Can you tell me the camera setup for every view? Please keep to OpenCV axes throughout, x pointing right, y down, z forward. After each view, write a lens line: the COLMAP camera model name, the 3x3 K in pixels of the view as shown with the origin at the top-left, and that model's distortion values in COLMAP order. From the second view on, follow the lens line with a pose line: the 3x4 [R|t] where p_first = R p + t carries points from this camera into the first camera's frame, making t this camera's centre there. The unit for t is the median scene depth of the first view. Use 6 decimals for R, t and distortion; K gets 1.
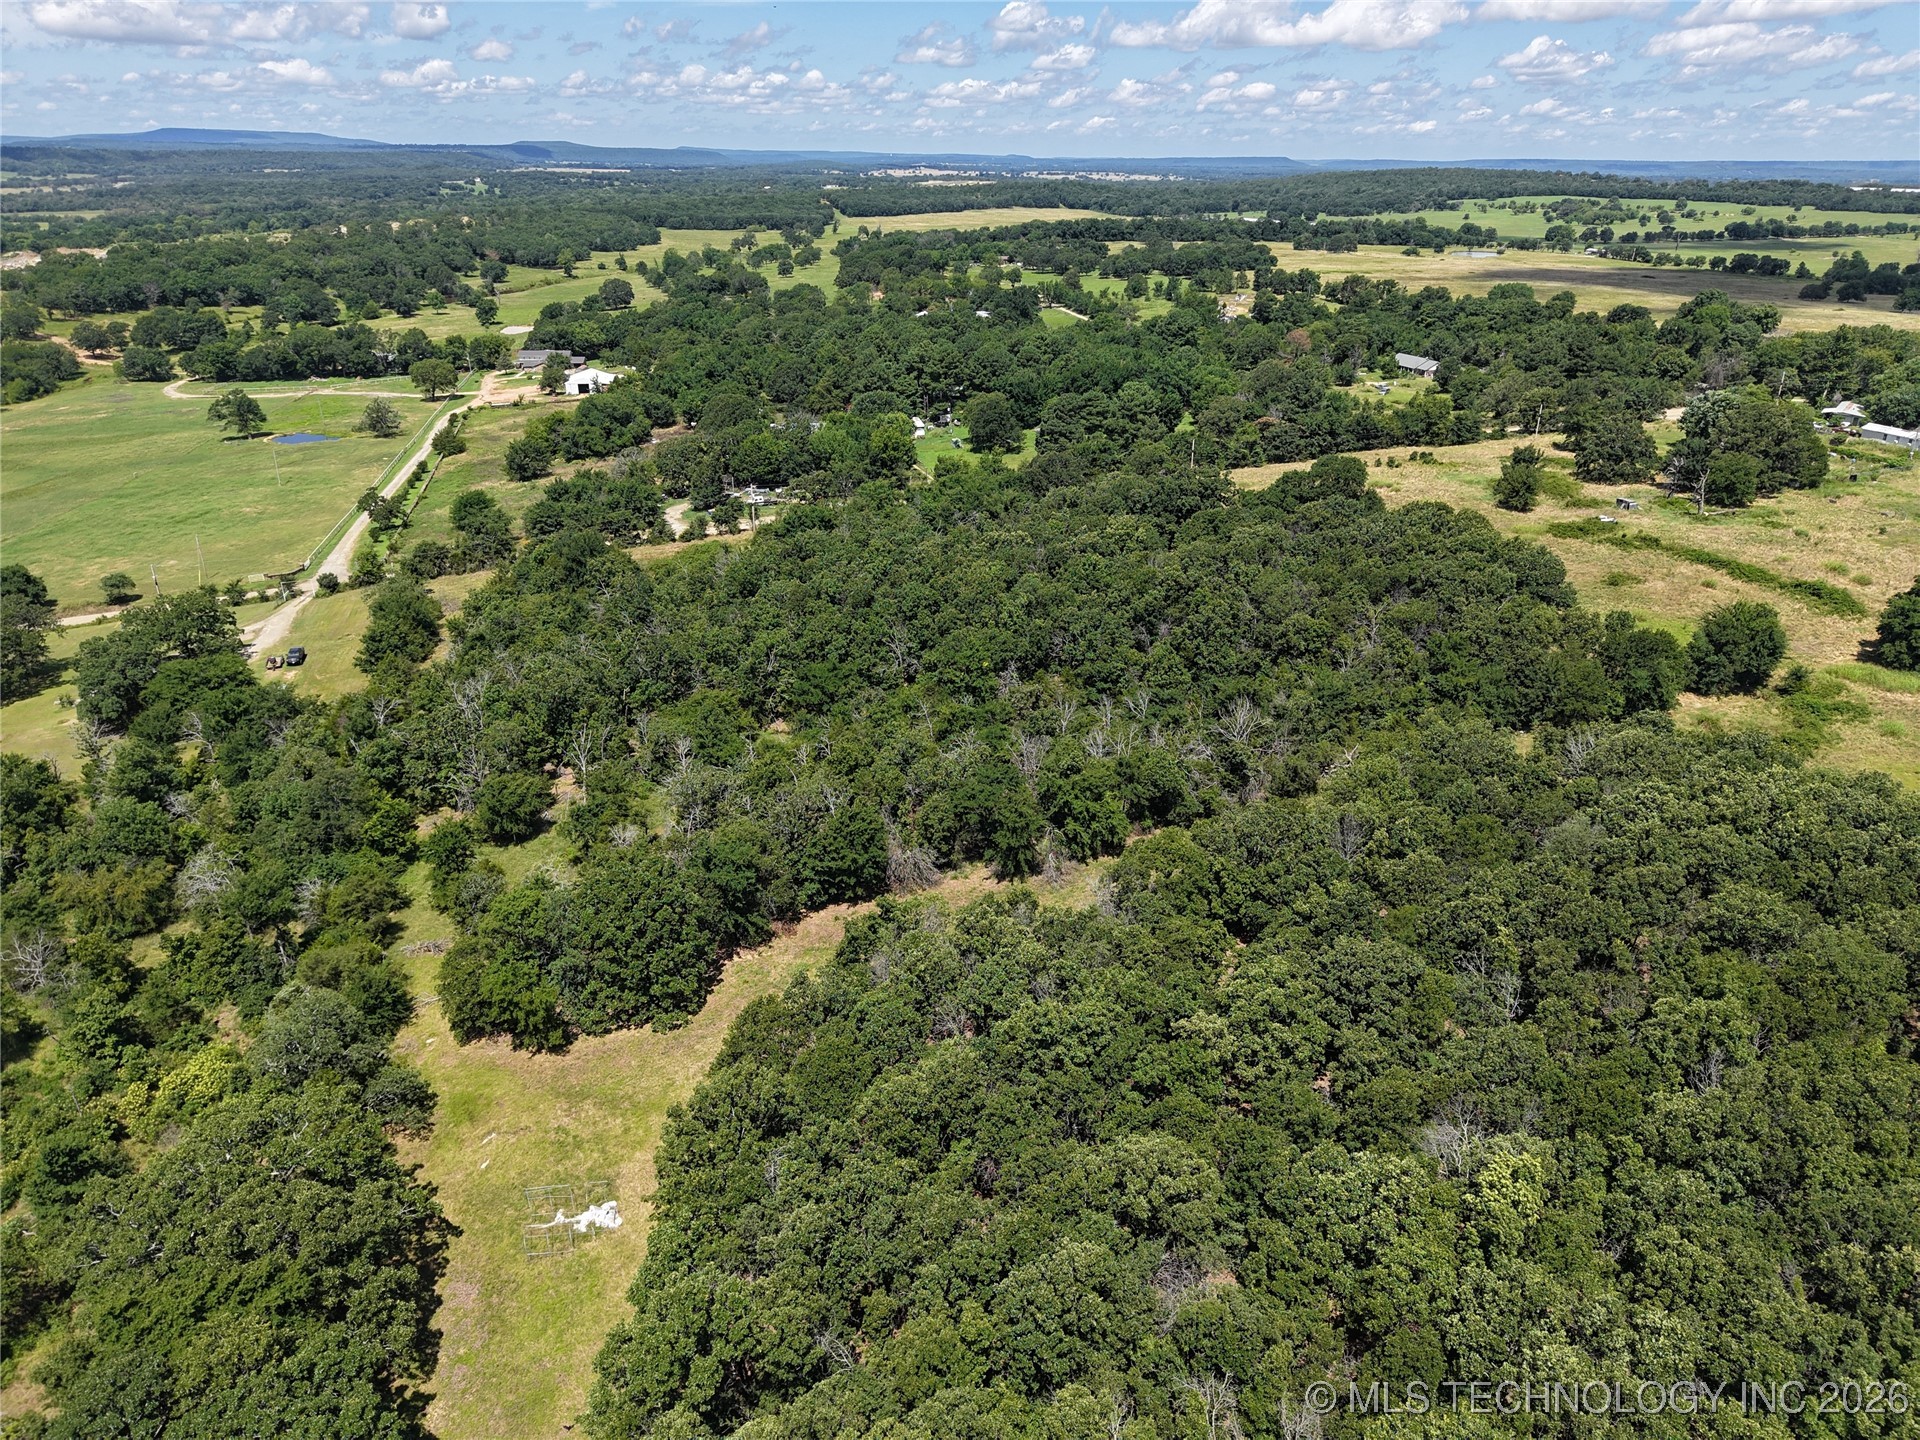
lens RADIAL K [[1340.9, 0, 958.4], [0, 1340.9, 723.4], [0, 0, 1]] dist [0.010971, -0.001325]
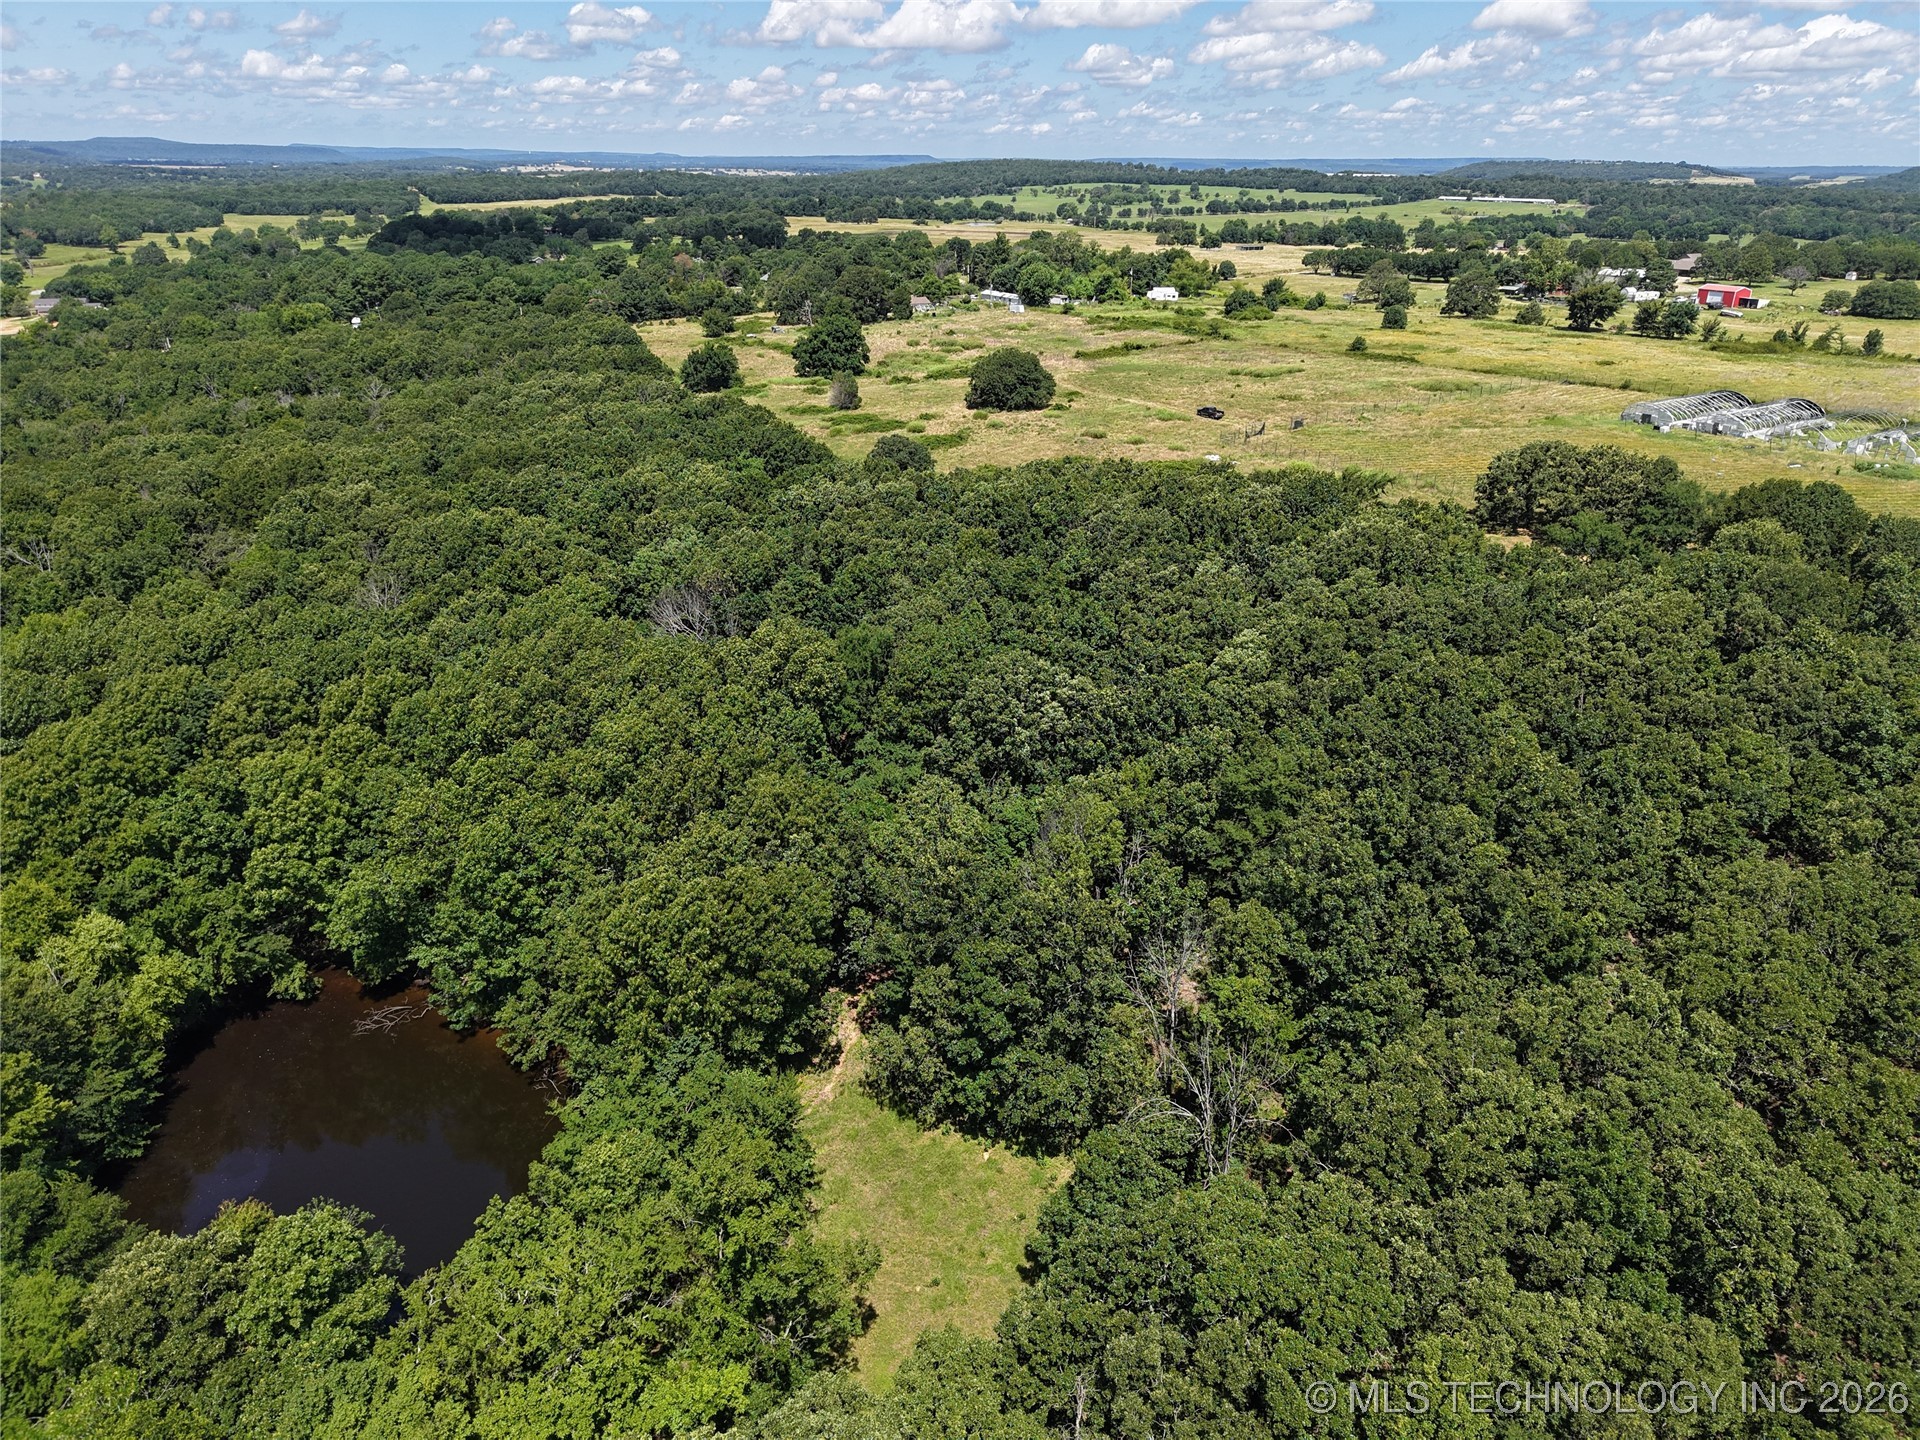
lens RADIAL K [[1340.9, 0, 962.1], [0, 1340.9, 716.0], [0, 0, 1]] dist [0.010971, -0.001325]
pose [[0.972412, -0.093191, 0.213847, 0.056051], [0.094592, 0.995509, 0.003697, 0.050097], [-0.213232, 0.016633, 0.976860, -0.092947]]
